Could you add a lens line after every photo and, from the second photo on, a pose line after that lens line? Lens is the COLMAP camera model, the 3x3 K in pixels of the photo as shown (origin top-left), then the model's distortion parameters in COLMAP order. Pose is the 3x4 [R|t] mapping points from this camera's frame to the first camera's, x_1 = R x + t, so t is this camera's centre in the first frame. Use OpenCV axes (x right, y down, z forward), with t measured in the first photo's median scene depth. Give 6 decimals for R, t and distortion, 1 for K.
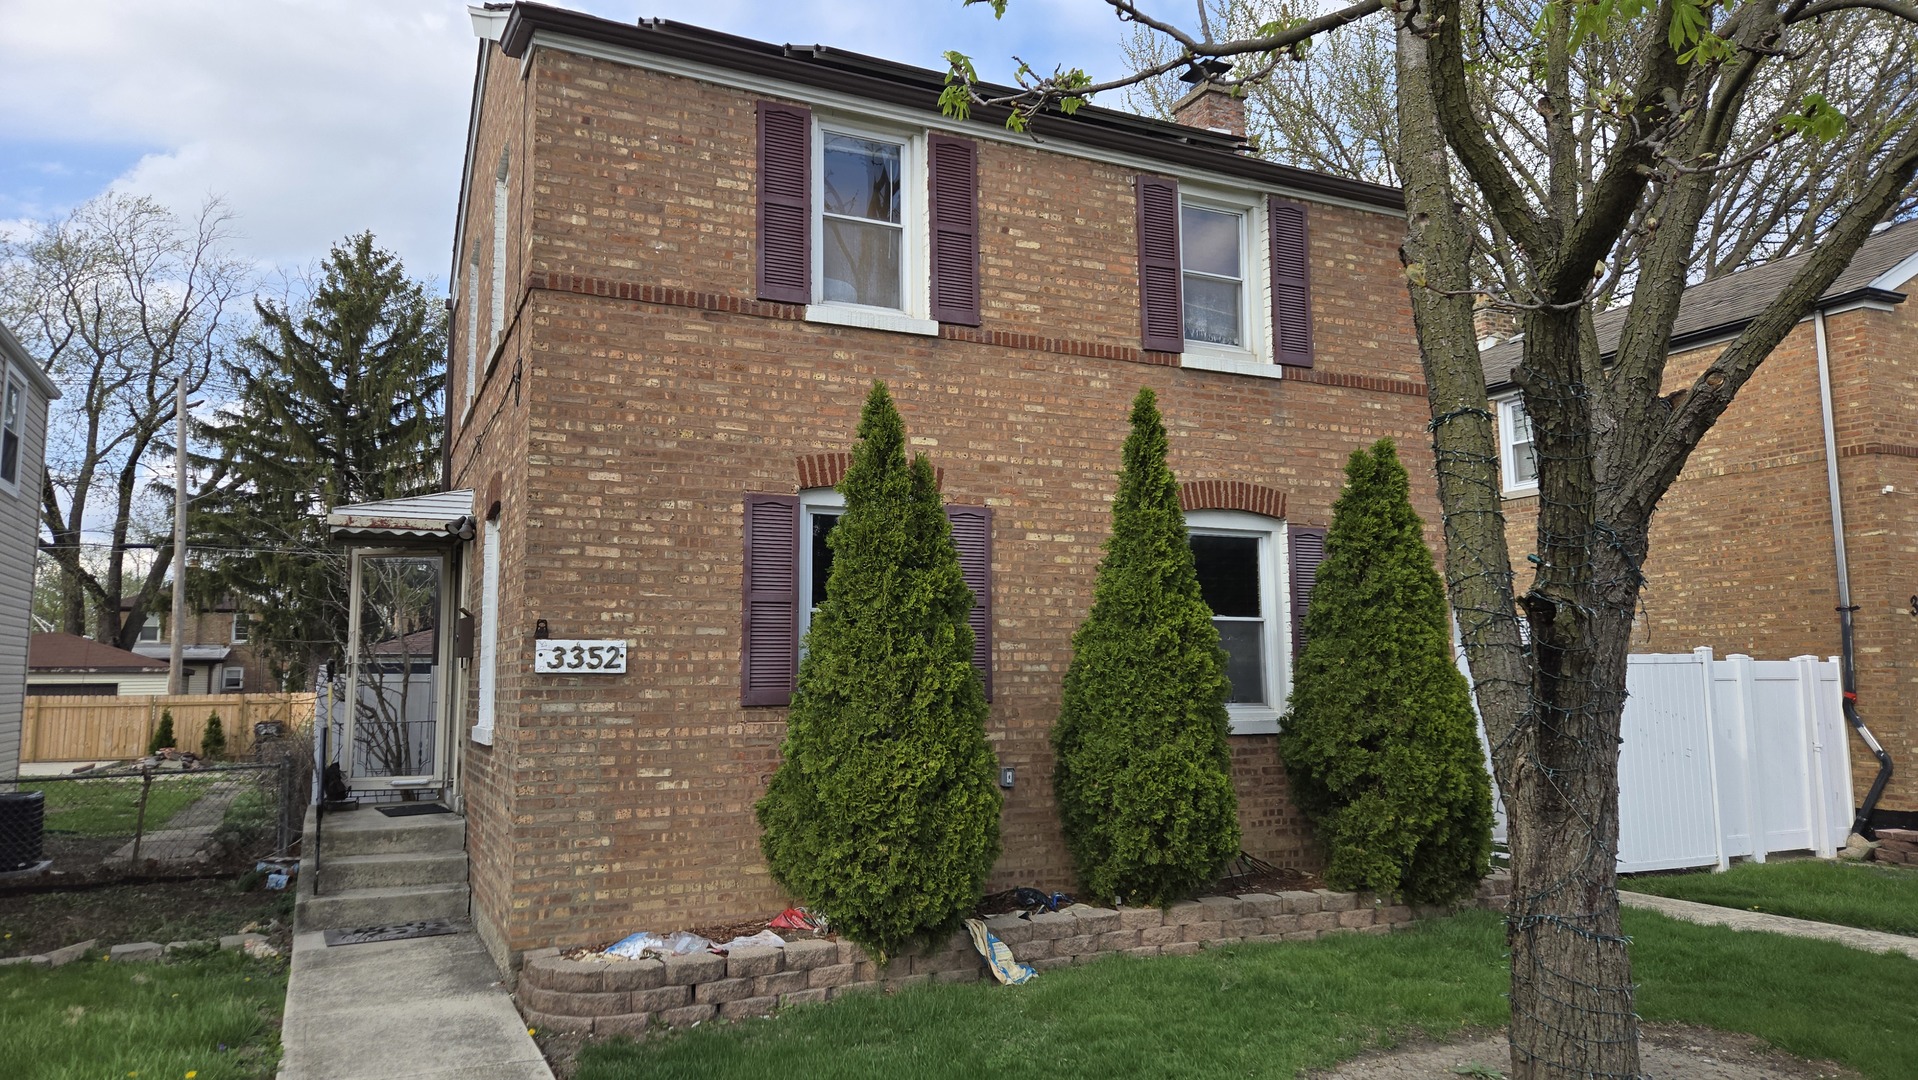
lens RADIAL K [[1277.7, 0, 956.0], [0, 1277.7, 532.3], [0, 0, 1]] dist [0.032565, -0.015330]
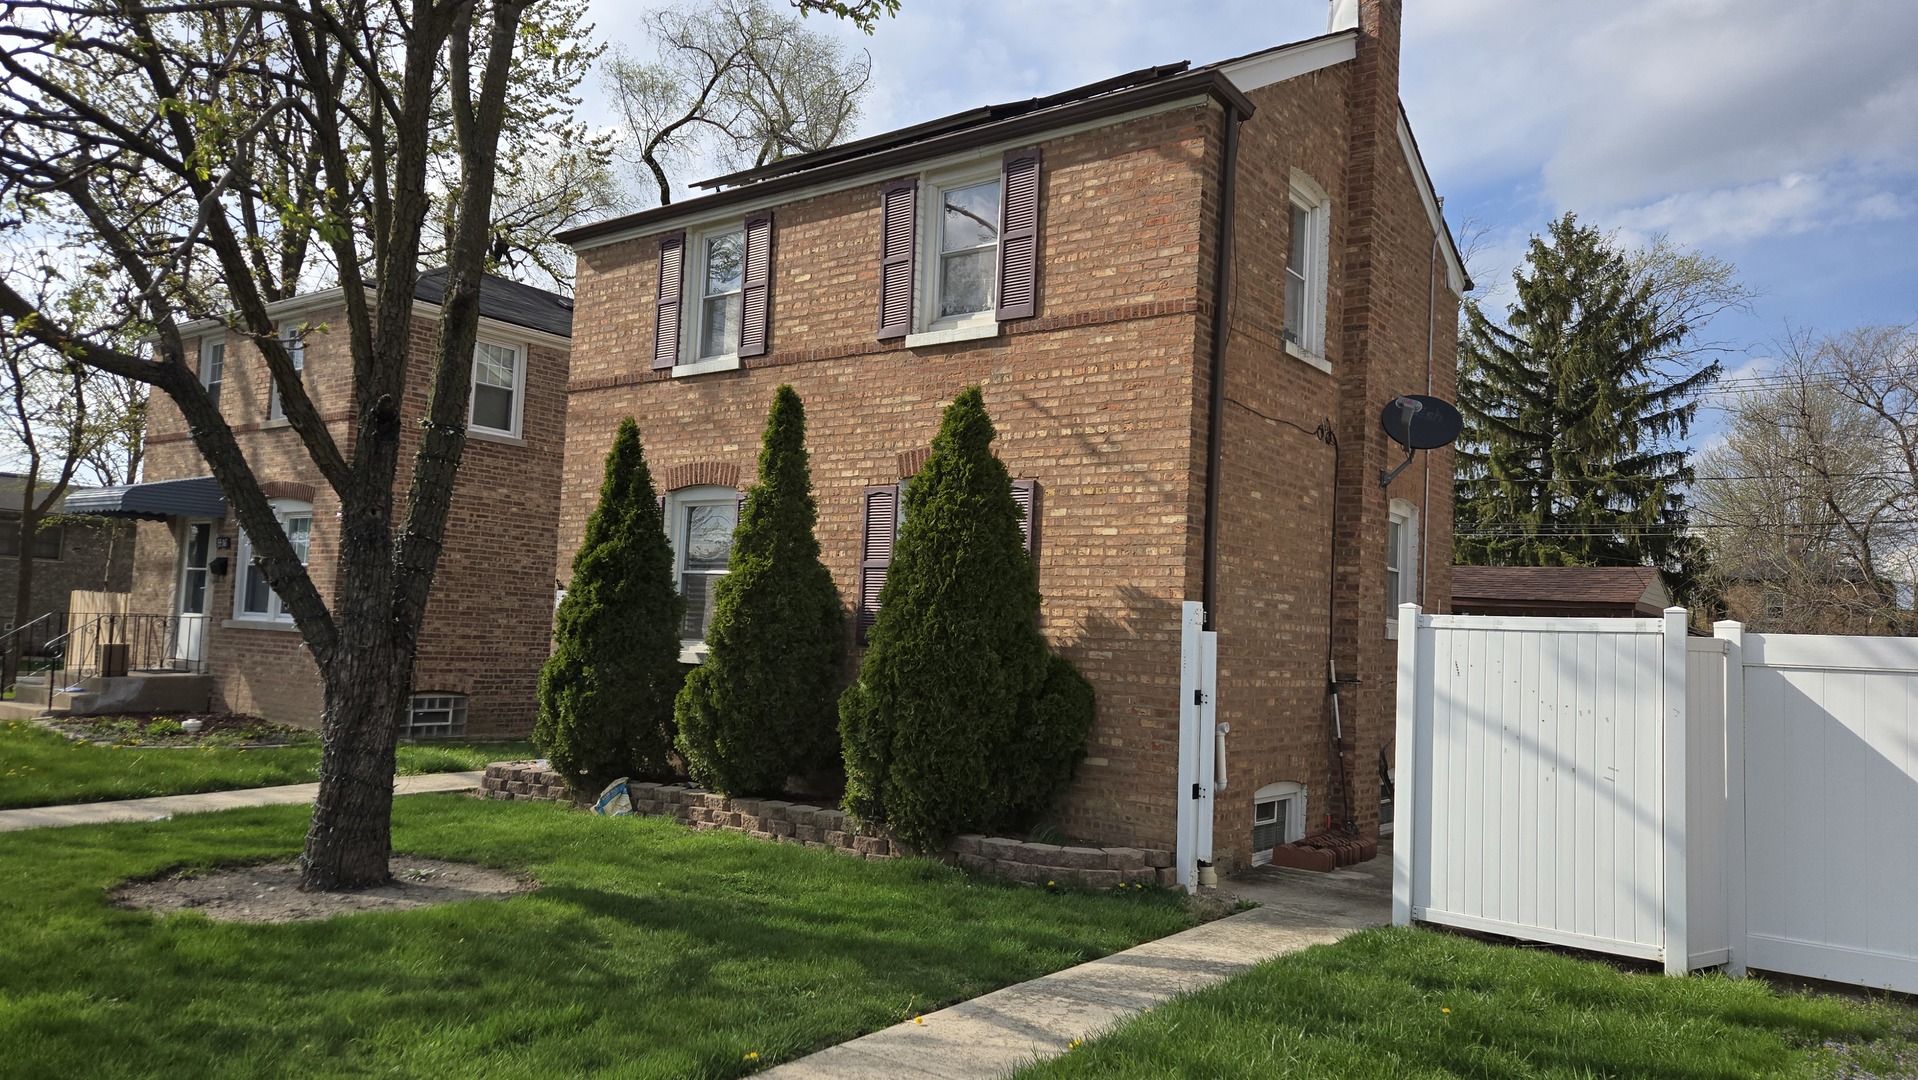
lens RADIAL K [[1277.7, 0, 955.6], [0, 1277.7, 548.6], [0, 0, 1]] dist [0.032565, -0.015330]
pose [[0.463505, -0.034725, -0.885414, 1.150638], [0.058413, 0.998256, -0.008572, 0.055613], [0.884167, -0.047747, 0.464725, 0.502110]]
